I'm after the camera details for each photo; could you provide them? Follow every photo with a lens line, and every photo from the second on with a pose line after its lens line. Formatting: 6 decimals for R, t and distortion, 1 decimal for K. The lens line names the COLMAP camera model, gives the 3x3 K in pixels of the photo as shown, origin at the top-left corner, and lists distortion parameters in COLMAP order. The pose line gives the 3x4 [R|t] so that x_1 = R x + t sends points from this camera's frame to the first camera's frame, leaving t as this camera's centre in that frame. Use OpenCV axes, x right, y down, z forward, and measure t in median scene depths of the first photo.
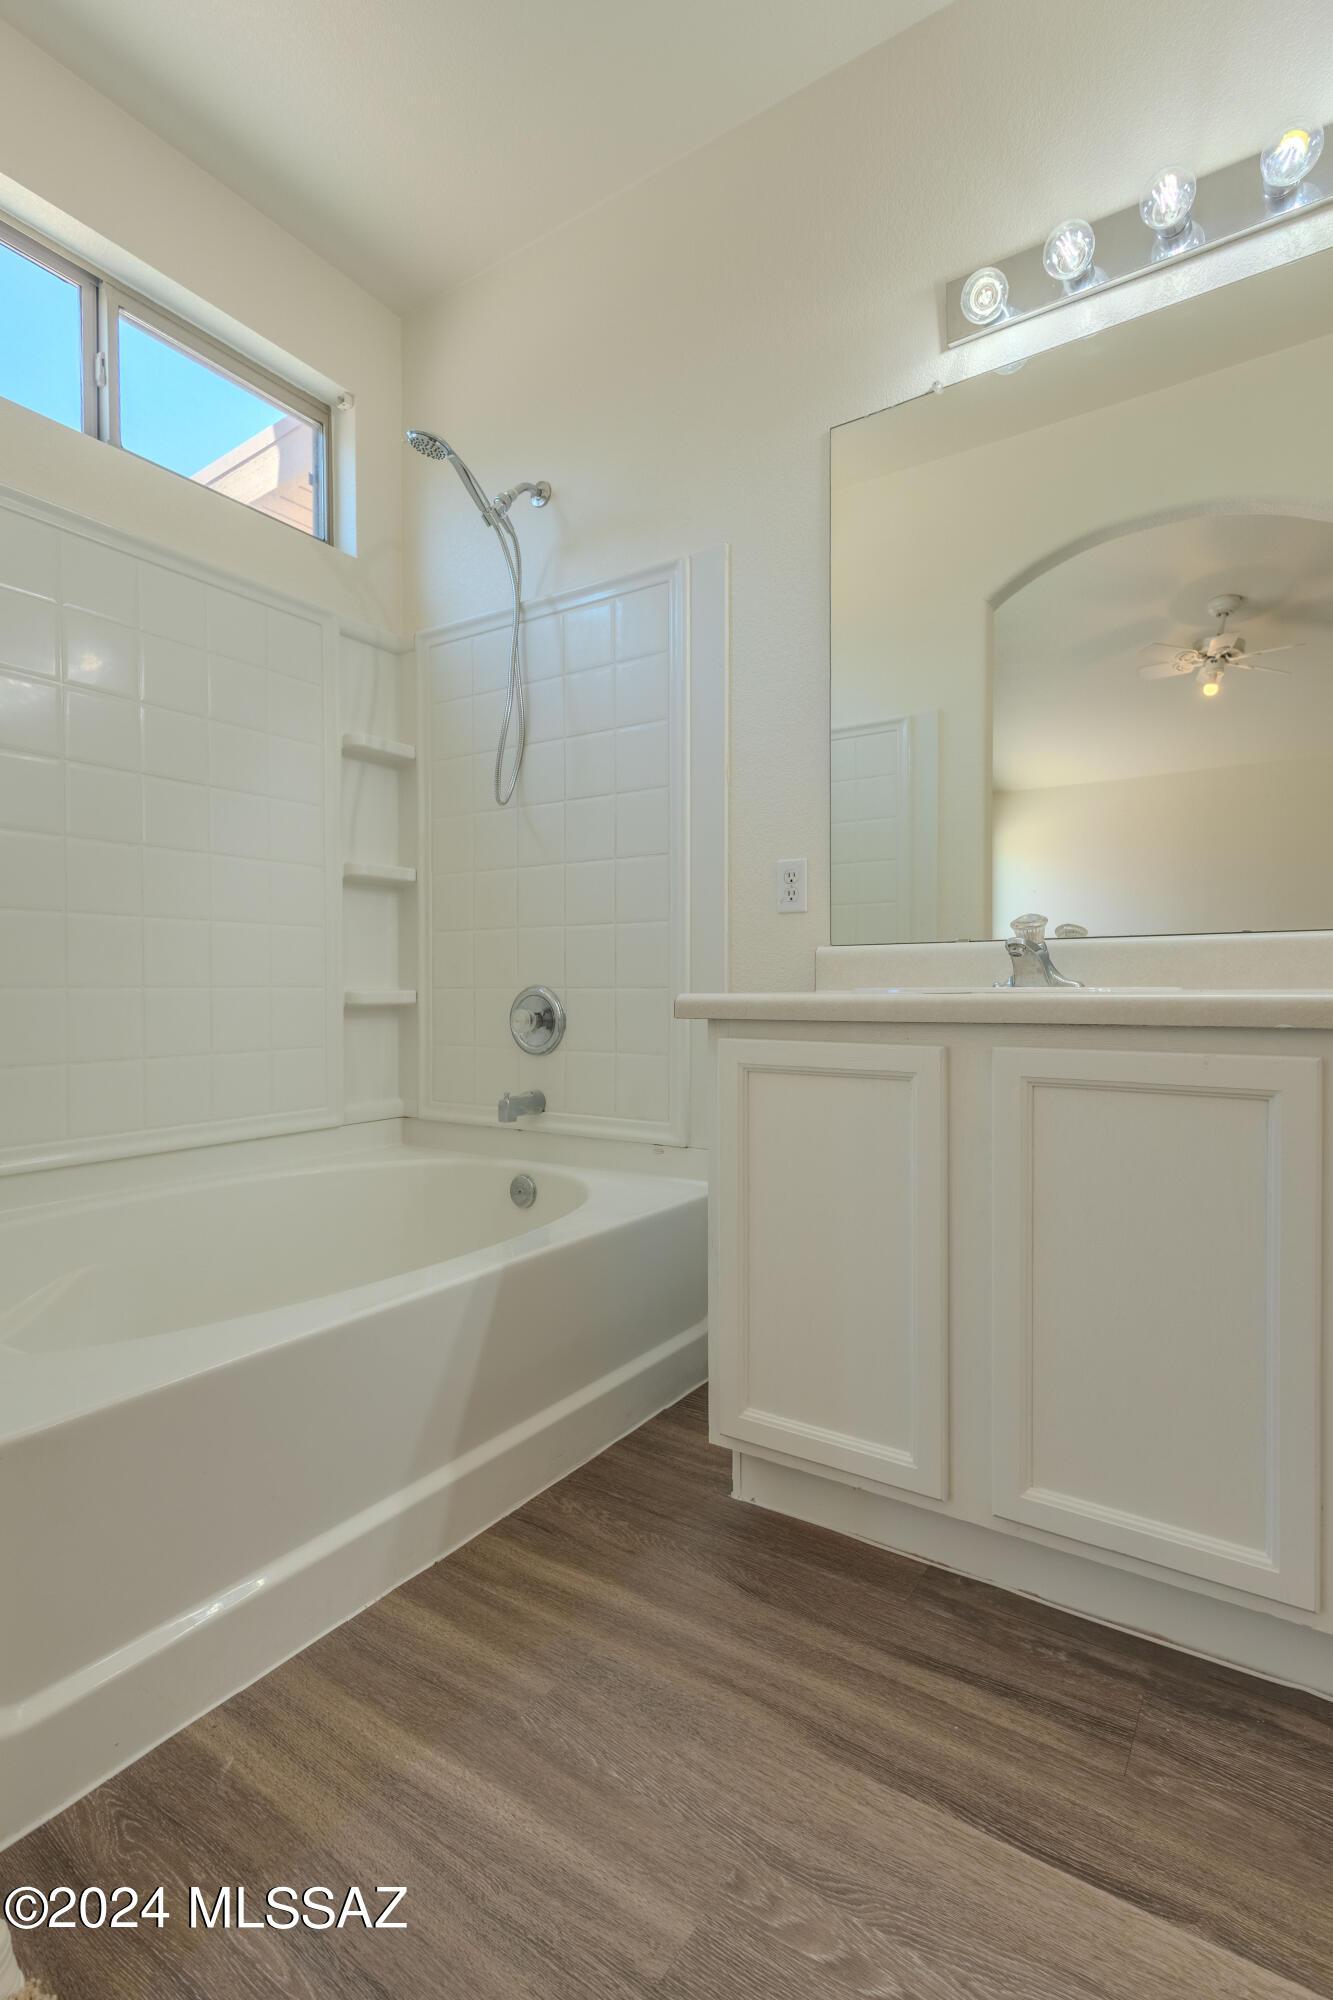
lens RADIAL K [[940.2, 0, 666.5], [0, 940.2, 1000.0], [0, 0, 1]] dist [0.010960, -0.007165]
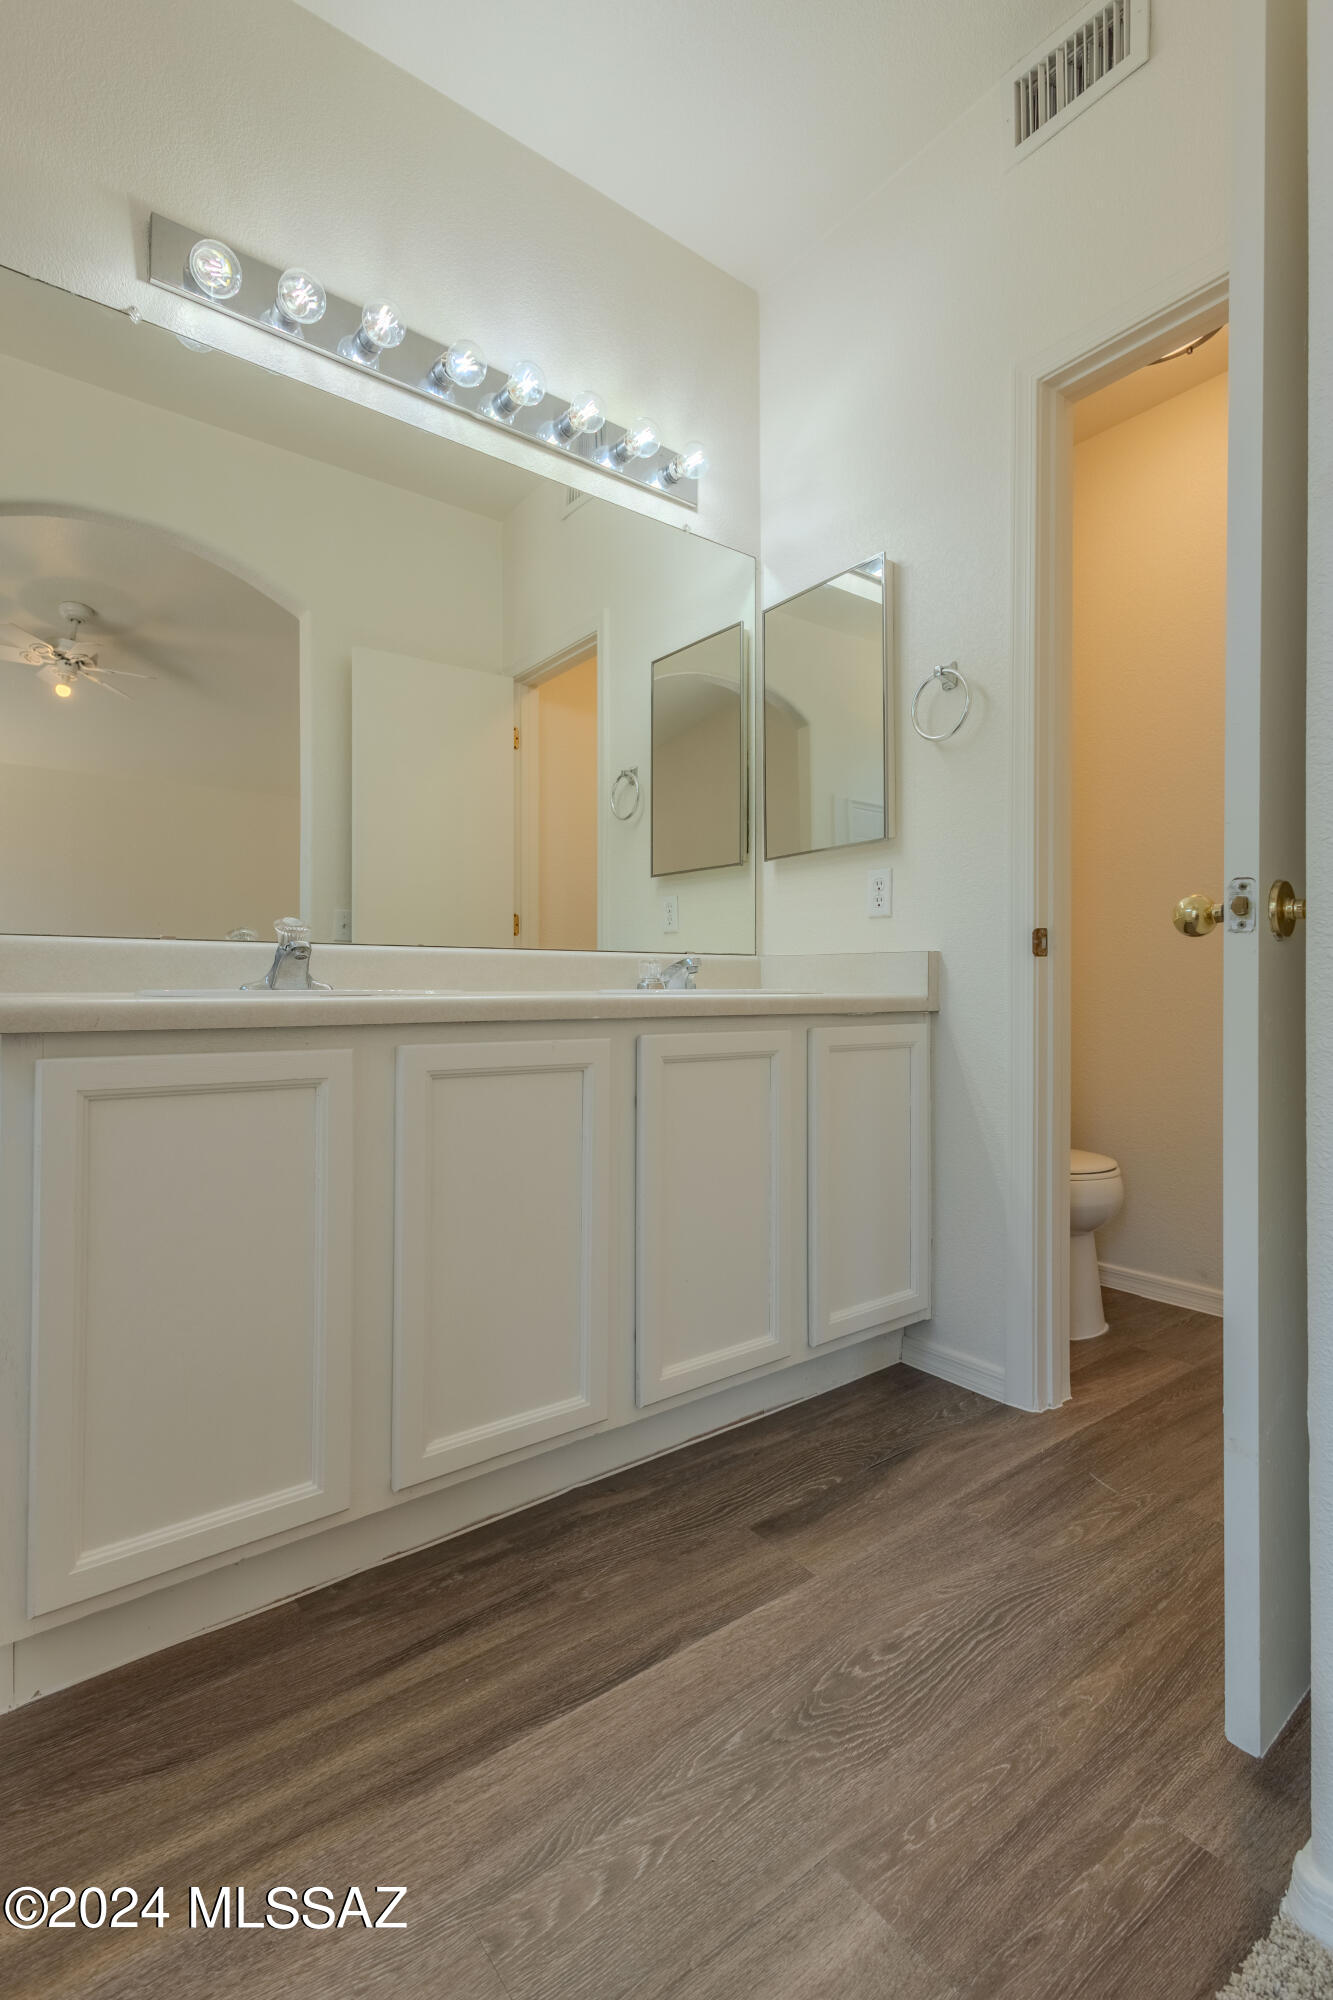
lens RADIAL K [[915.2, 0, 661.6], [0, 915.2, 980.3], [0, 0, 1]] dist [0.011452, -0.006340]
pose [[0.322000, 0.012405, 0.946658, -0.597157], [0.010750, 0.999802, -0.016758, -0.003478], [-0.946679, 0.015572, 0.321803, 0.426280]]
